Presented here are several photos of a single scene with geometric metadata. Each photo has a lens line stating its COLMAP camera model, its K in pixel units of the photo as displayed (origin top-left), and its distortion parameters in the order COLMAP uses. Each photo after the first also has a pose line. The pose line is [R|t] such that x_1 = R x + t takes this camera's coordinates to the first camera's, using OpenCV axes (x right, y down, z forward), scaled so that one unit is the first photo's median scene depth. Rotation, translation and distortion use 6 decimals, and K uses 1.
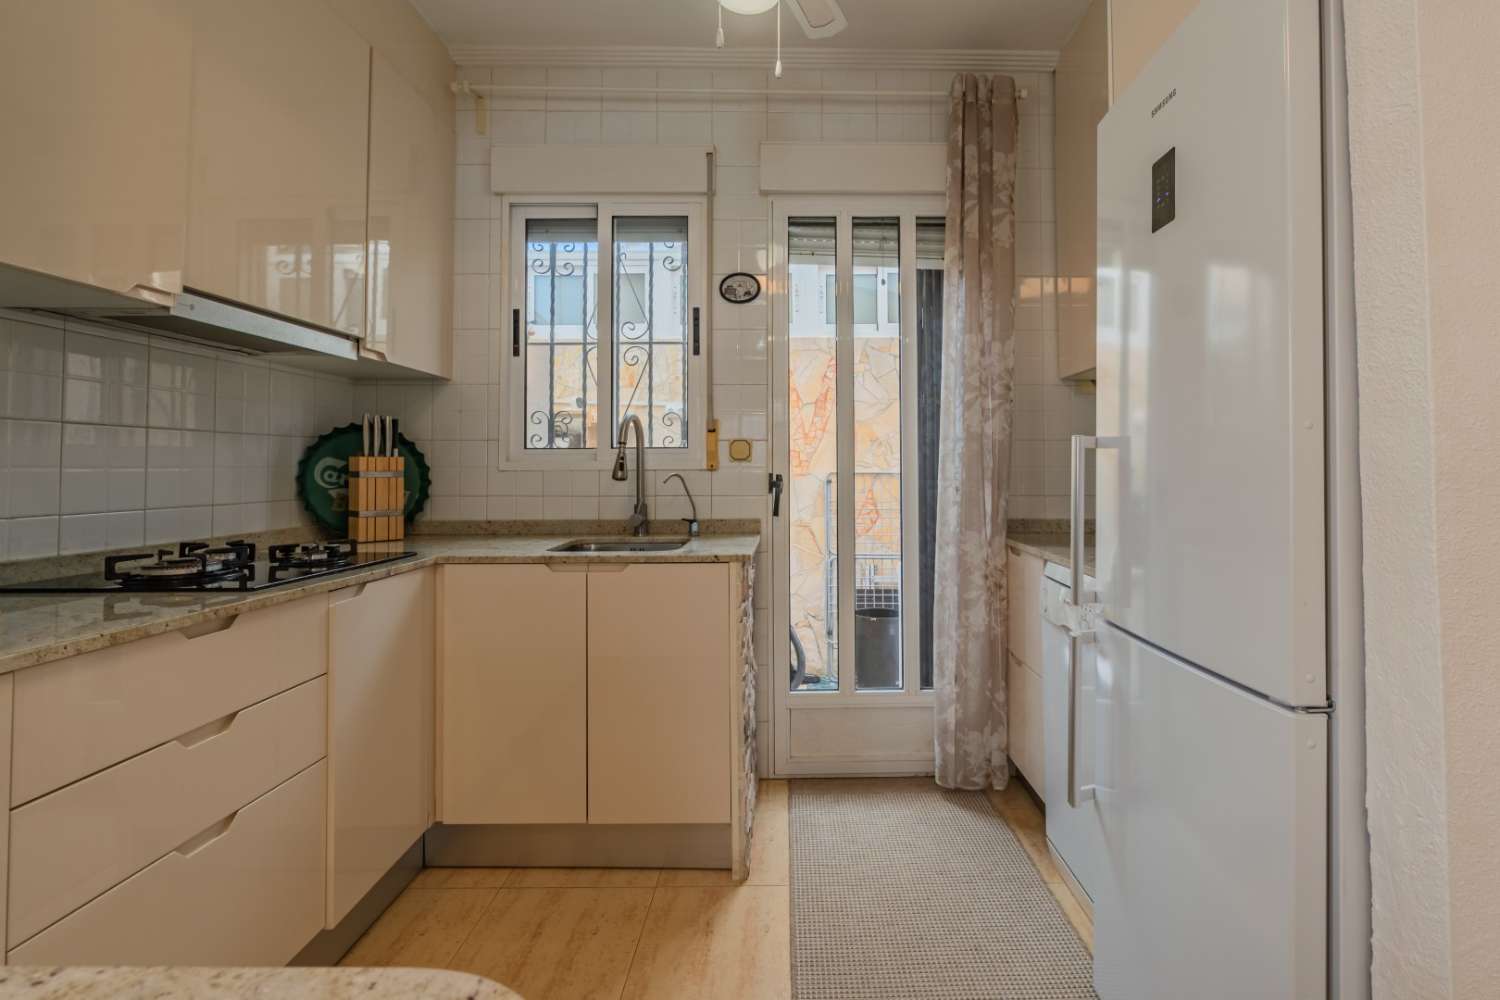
lens RADIAL K [[700.8, 0, 795.1], [0, 700.8, 452.1], [0, 0, 1]] dist [-0.013508, 0.001036]
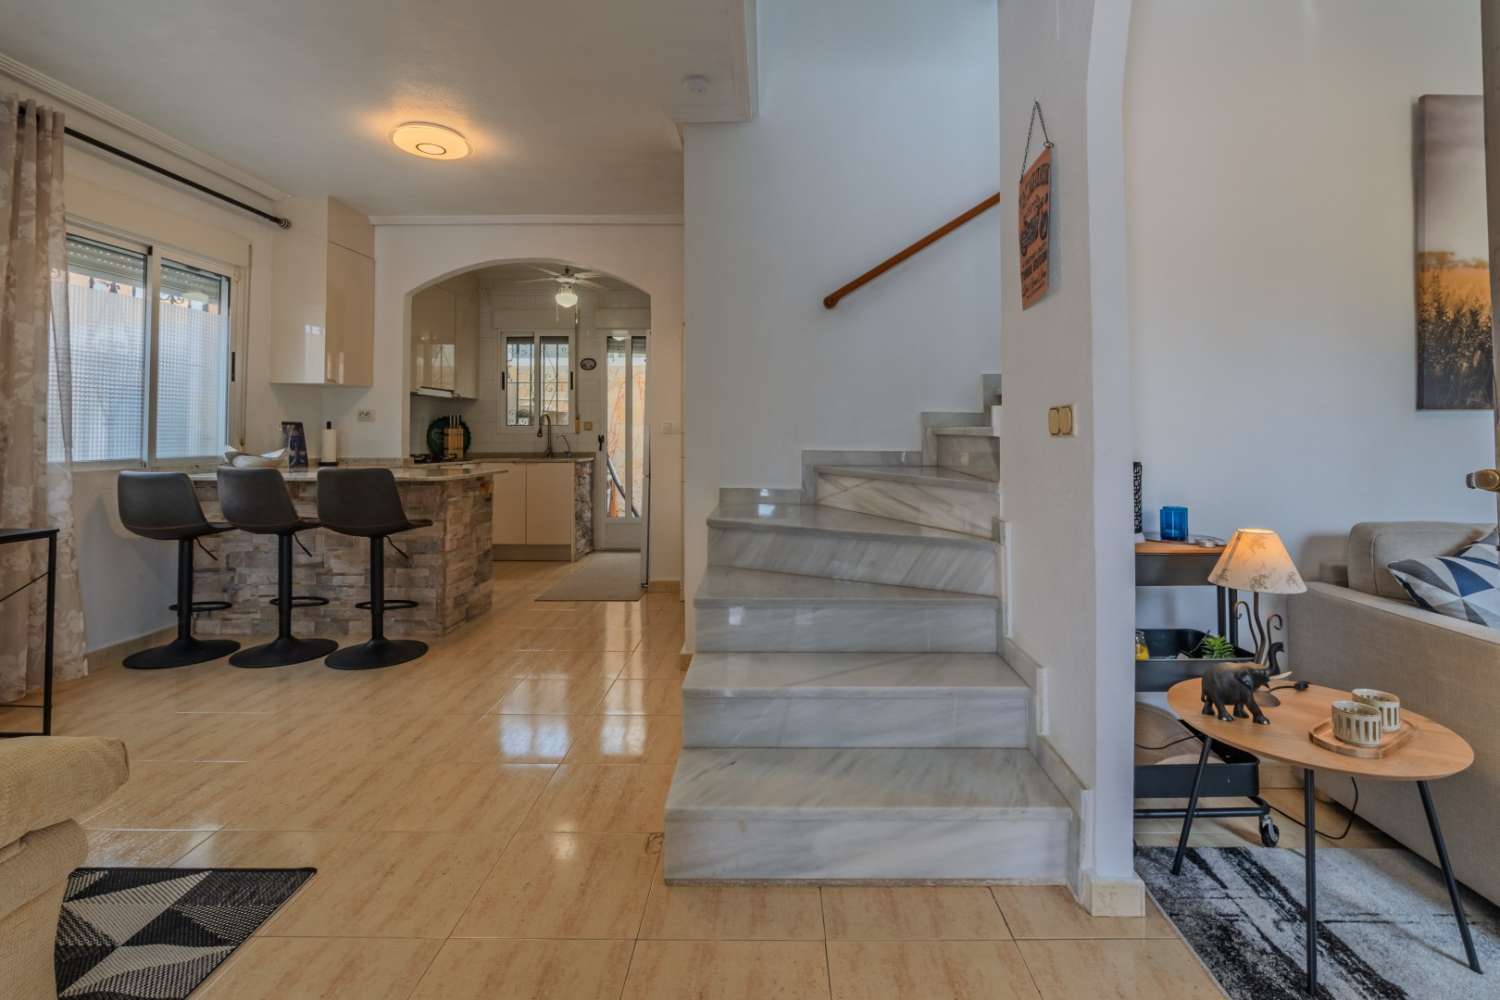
lens RADIAL K [[700.8, 0, 784.9], [0, 700.8, 415.2], [0, 0, 1]] dist [-0.013508, 0.001036]
pose [[0.999961, 0.000678, 0.008799, 0.645964], [-0.000690, 0.999999, 0.001413, -0.047437], [-0.008798, -0.001419, 0.999960, -1.665065]]
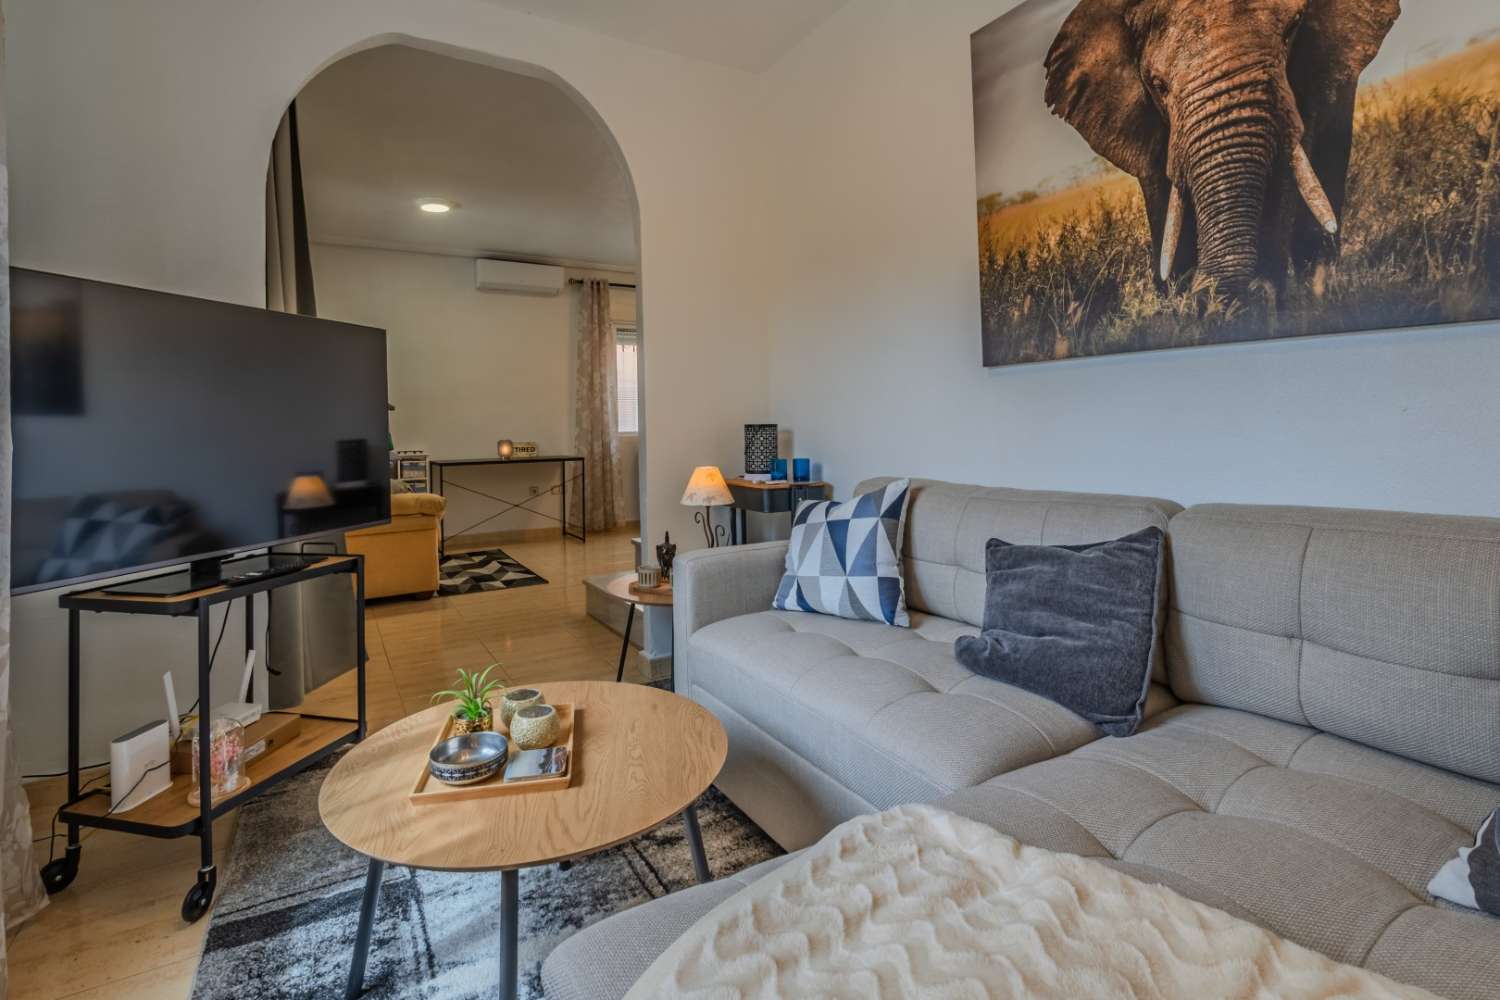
lens RADIAL K [[700.8, 0, 724.4], [0, 700.8, 414.8], [0, 0, 1]] dist [-0.013508, 0.001036]
pose [[0.511085, -0.021977, -0.859249, 1.984008], [0.043042, 0.999073, 0.000048, -0.010626], [0.858452, -0.037009, 0.511558, -1.500990]]
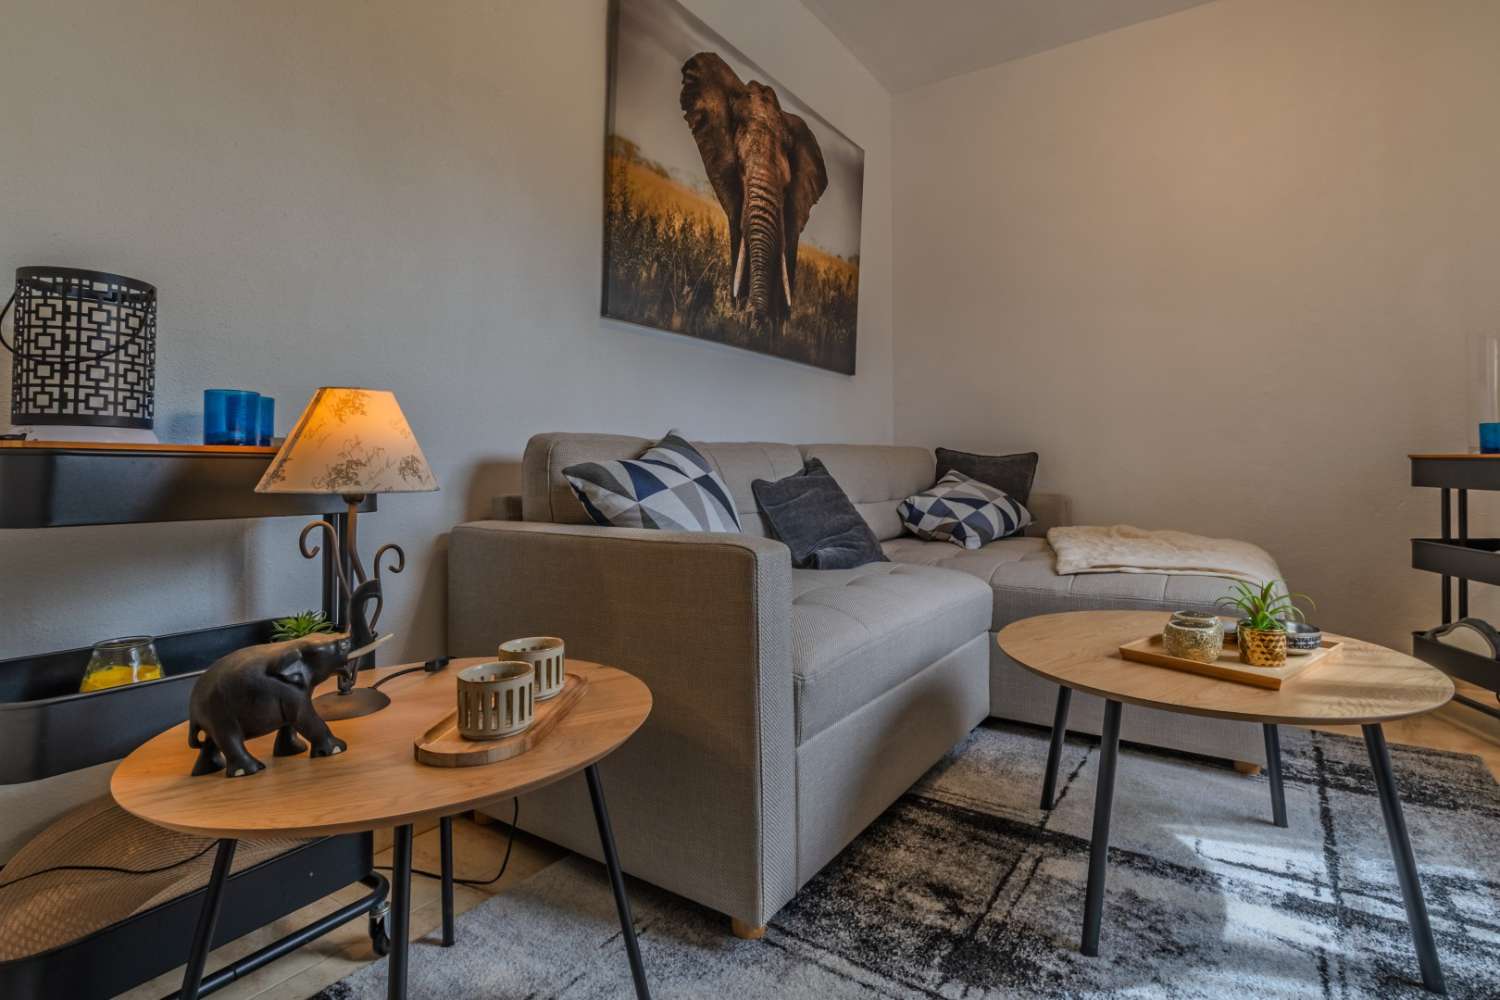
lens RADIAL K [[700.8, 0, 807.0], [0, 700.8, 445.3], [0, 0, 1]] dist [-0.013508, 0.001036]
pose [[0.515192, 0.027219, 0.856642, 0.915297], [-0.026576, 0.999522, -0.015776, 0.090426], [-0.856663, -0.014639, 0.515669, -1.385940]]
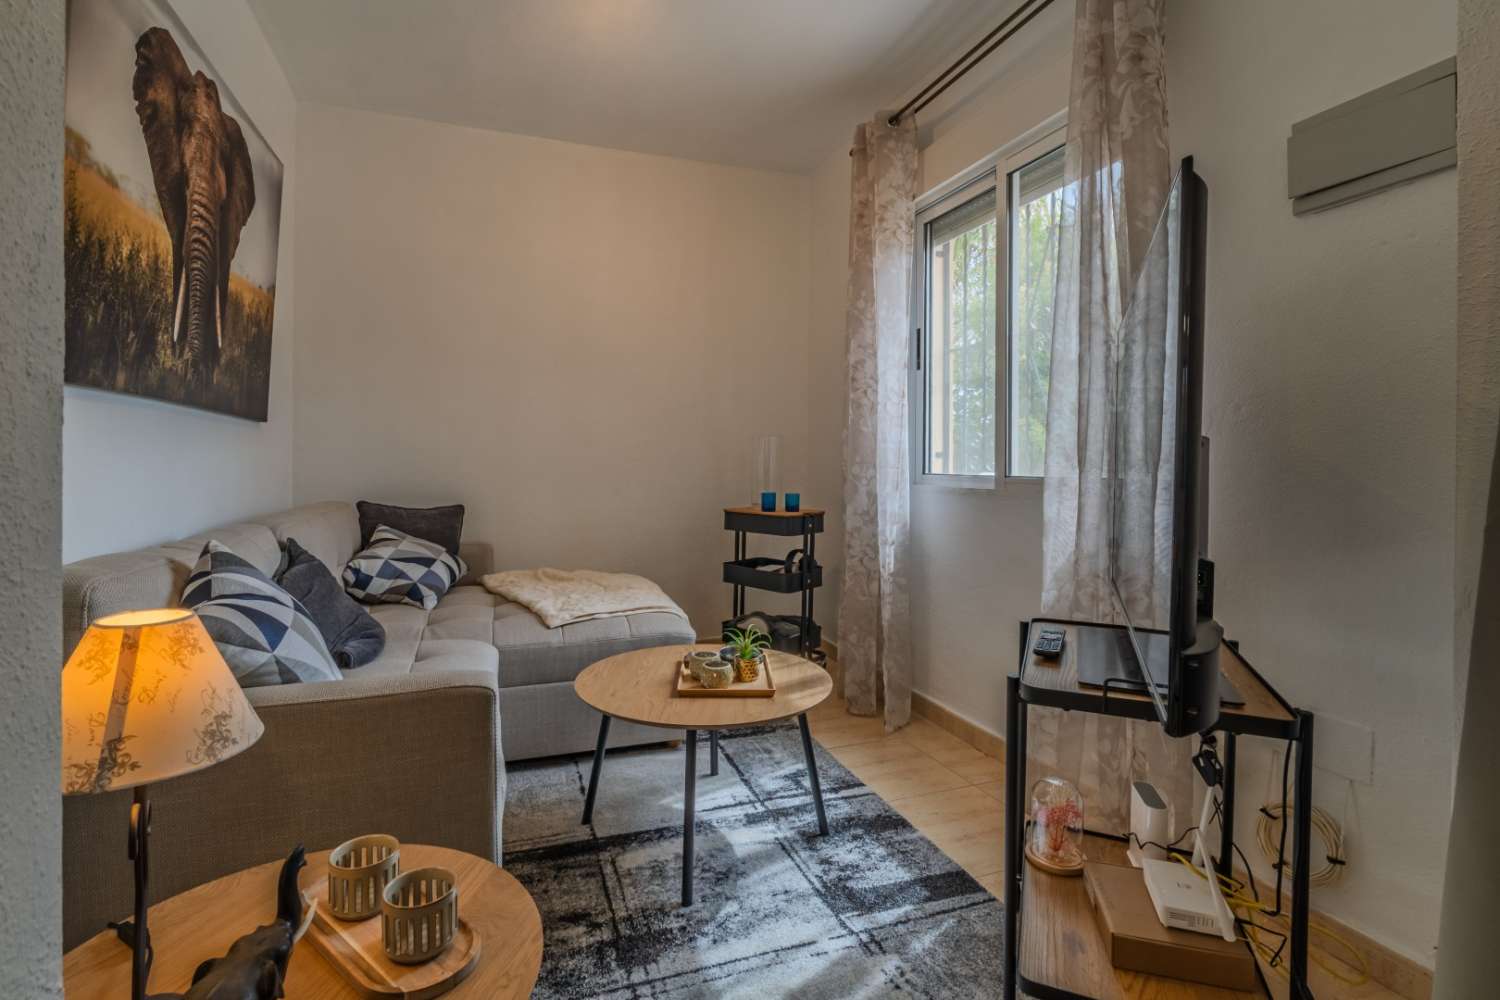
lens RADIAL K [[700.8, 0, 720.0], [0, 700.8, 460.4], [0, 0, 1]] dist [-0.013508, 0.001036]
pose [[-0.337317, 0.004331, 0.941381, 0.775478], [-0.033966, 0.999282, -0.016769, 0.000556], [-0.940778, -0.037632, -0.336927, -1.123627]]
